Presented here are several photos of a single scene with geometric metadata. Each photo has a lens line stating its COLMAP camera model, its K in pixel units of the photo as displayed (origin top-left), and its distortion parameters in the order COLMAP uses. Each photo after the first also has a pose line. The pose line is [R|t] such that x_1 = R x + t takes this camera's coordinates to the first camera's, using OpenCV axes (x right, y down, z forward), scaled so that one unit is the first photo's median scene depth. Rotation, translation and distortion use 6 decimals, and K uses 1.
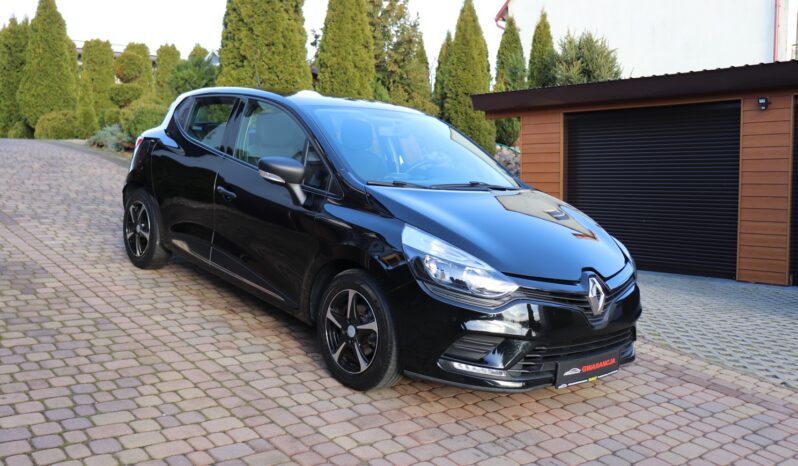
lens RADIAL K [[840.4, 0, 399.0], [0, 840.4, 233.0], [0, 0, 1]] dist [-0.074204, 0.015877]
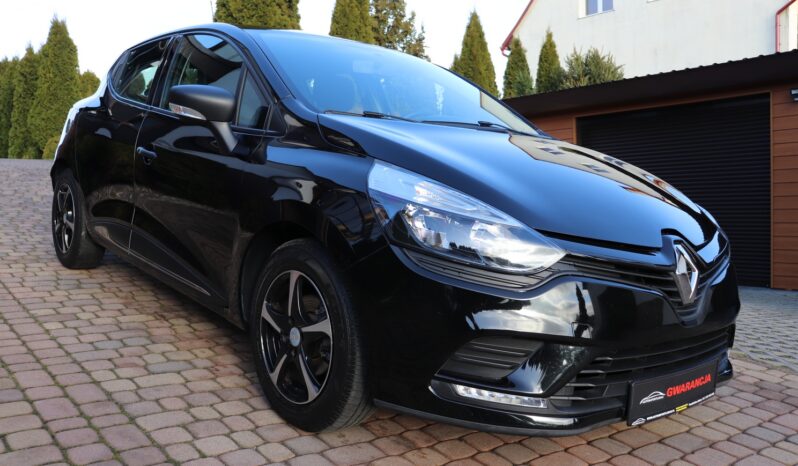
lens RADIAL K [[733.5, 0, 399.0], [0, 733.5, 233.0], [0, 0, 1]] dist [-0.128890, 0.148280]
pose [[0.999507, -0.016384, -0.026796, 0.035571], [0.015038, 0.998652, -0.049684, 0.064153], [0.027574, 0.049257, 0.998405, 0.427564]]
